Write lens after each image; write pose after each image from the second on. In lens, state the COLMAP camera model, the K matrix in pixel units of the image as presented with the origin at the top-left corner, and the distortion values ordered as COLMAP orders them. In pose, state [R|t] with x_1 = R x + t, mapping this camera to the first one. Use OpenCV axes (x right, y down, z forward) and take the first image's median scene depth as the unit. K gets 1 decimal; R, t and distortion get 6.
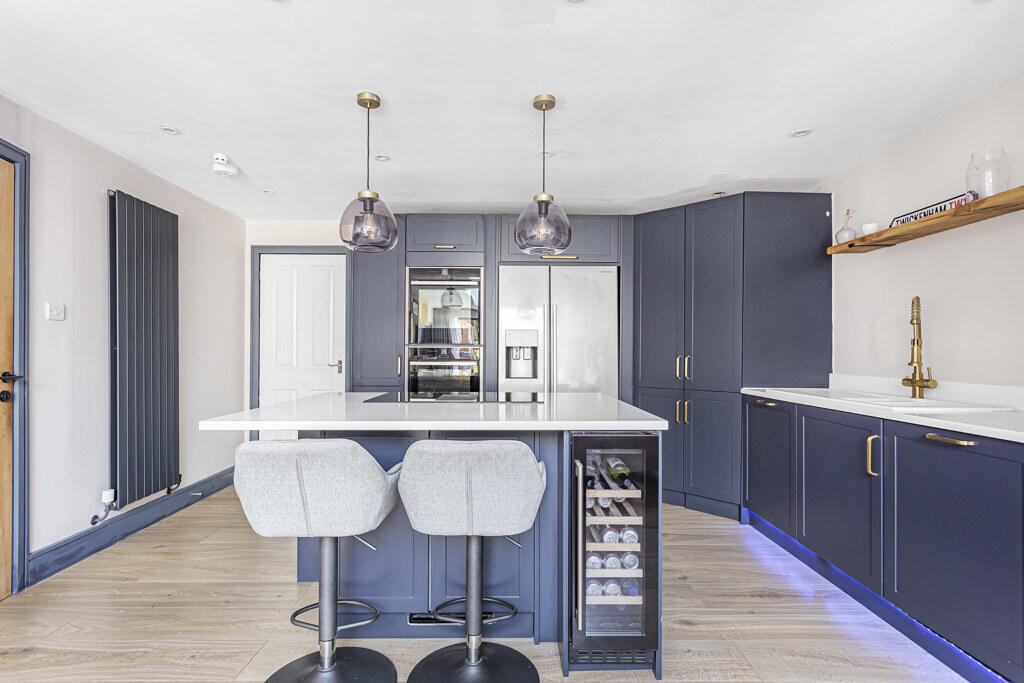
lens RADIAL K [[491.9, 0, 508.8], [0, 491.9, 347.5], [0, 0, 1]] dist [0.002496, -0.000232]
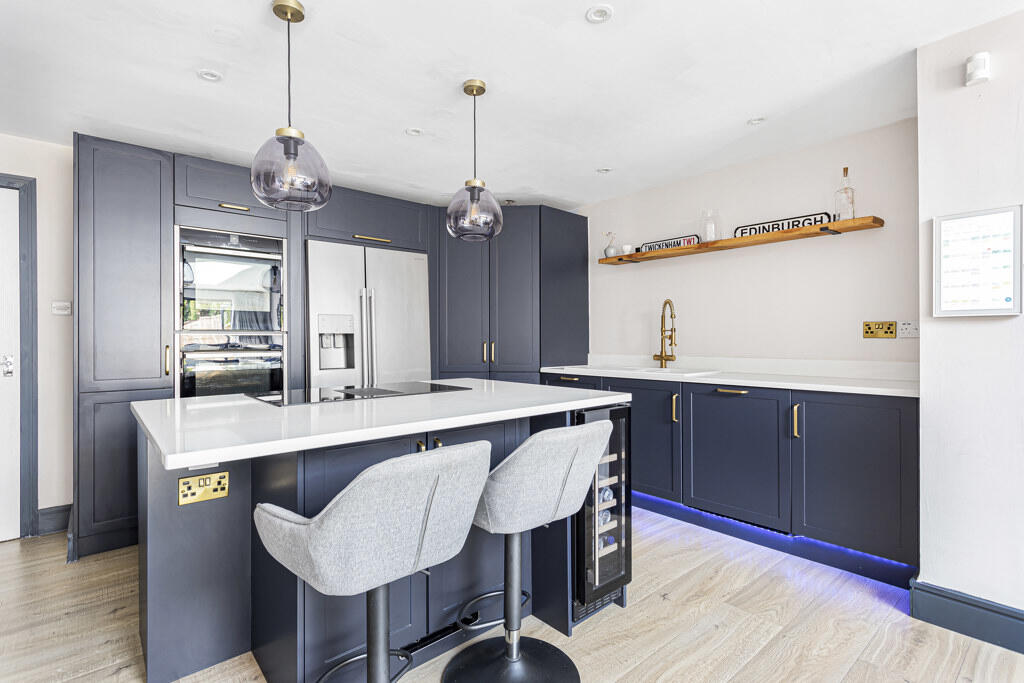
lens RADIAL K [[491.9, 0, 509.2], [0, 491.9, 337.6], [0, 0, 1]] dist [0.002496, -0.000232]
pose [[0.756960, -0.006488, 0.653430, -0.456303], [0.003281, 0.999976, 0.006128, 0.000603], [-0.653454, -0.002495, 0.756963, 0.174942]]
